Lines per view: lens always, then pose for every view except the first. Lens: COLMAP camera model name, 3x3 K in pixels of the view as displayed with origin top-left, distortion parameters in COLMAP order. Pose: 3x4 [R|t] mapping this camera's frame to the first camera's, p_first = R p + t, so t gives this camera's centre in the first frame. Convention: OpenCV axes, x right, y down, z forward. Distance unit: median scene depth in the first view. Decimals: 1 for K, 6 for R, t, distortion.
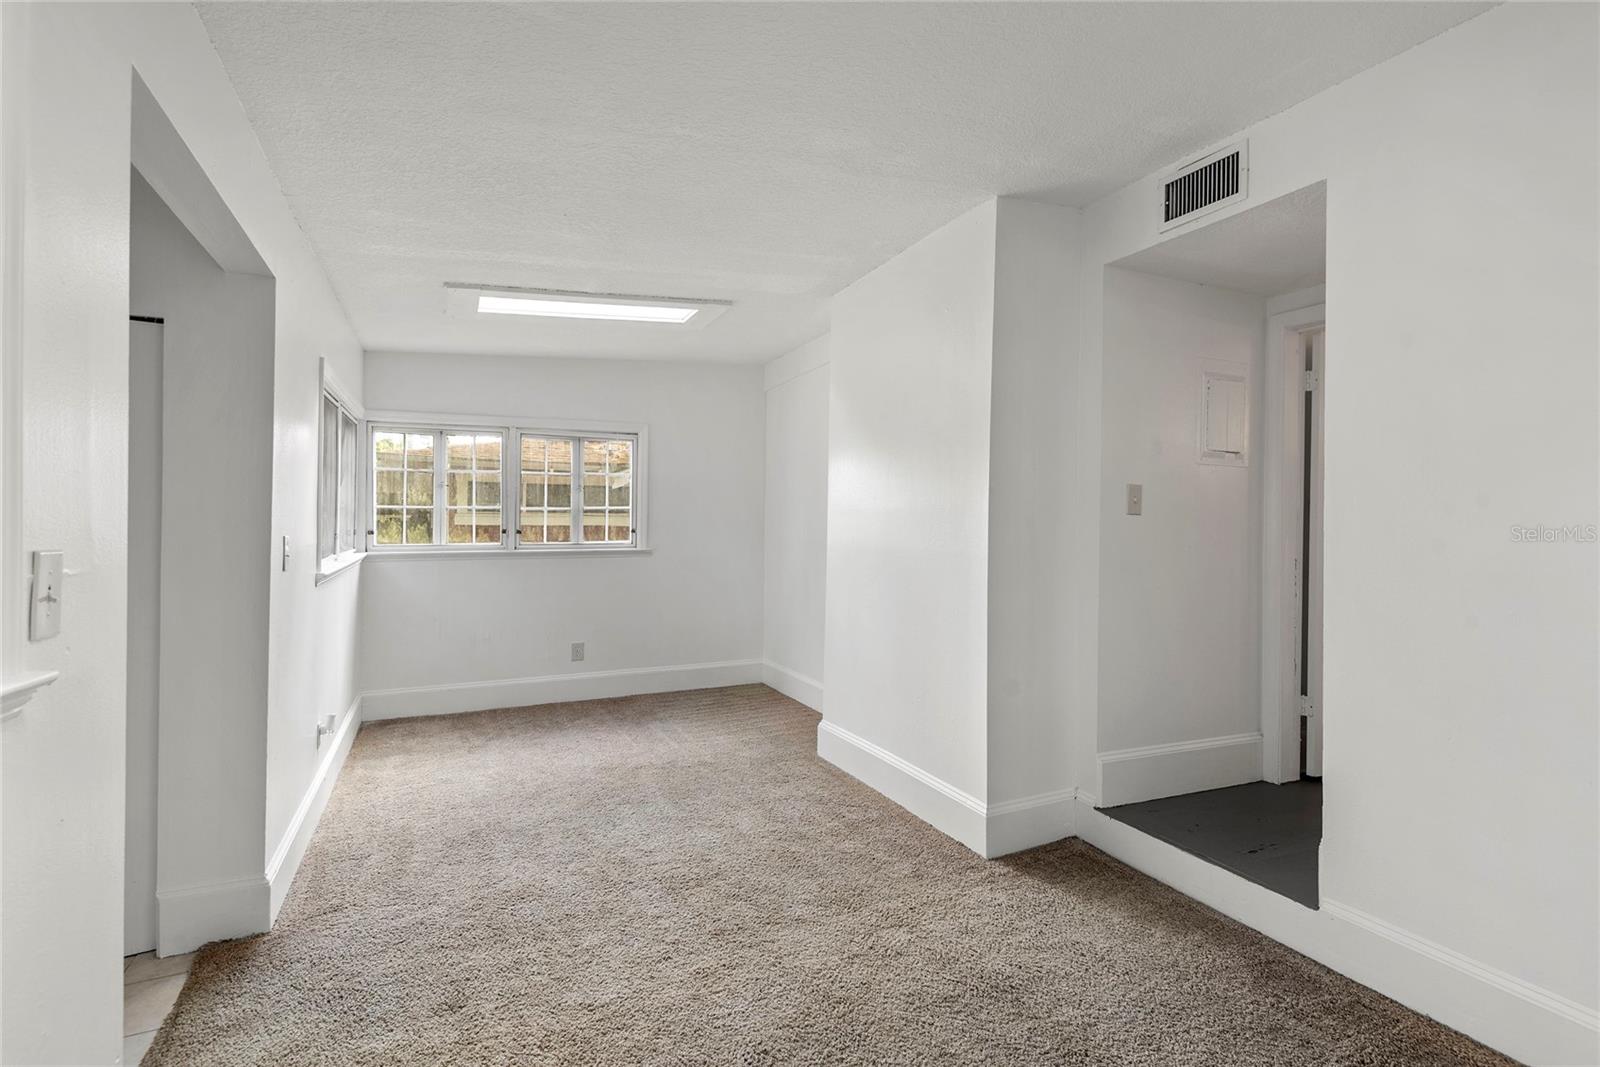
lens RADIAL K [[781.3, 0, 800.0], [0, 781.3, 533.5], [0, 0, 1]] dist [0.003109, 0.000228]
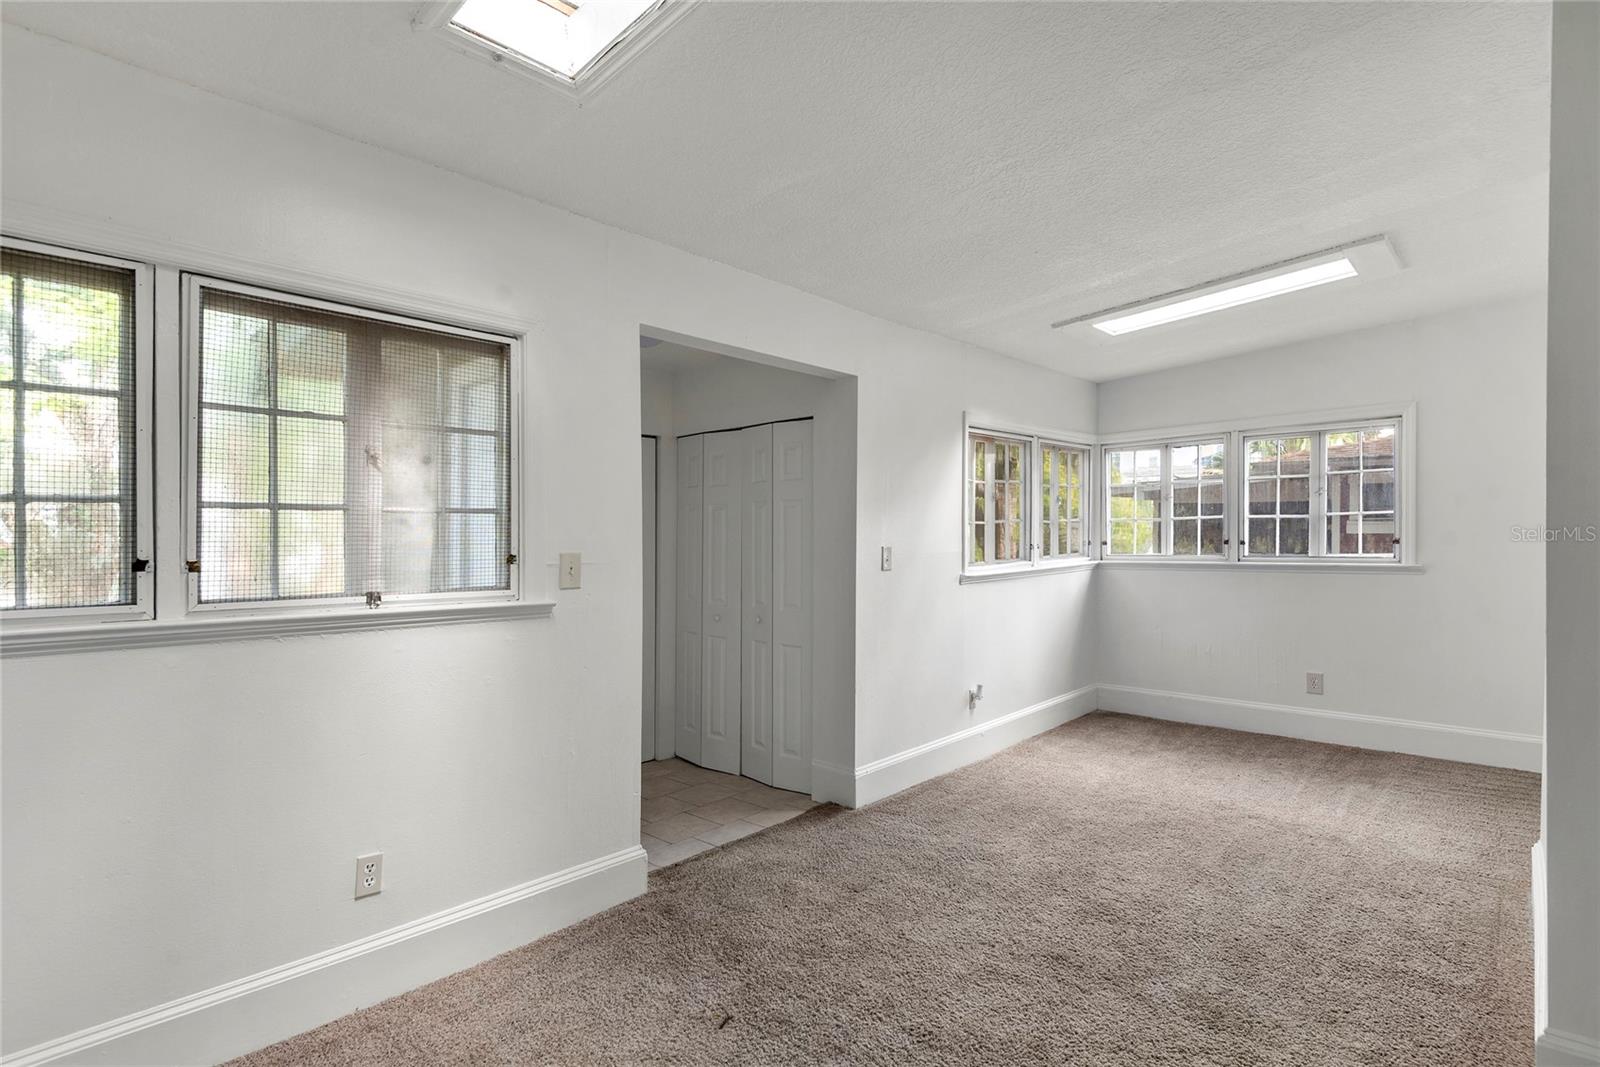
lens RADIAL K [[787.0, 0, 792.6], [0, 787.0, 533.8], [0, 0, 1]] dist [0.040087, -0.000269]
pose [[0.365816, -0.010322, -0.930630, 0.389308], [0.000490, 0.999940, -0.010898, -0.002653], [0.930687, 0.003531, 0.365799, 0.182809]]
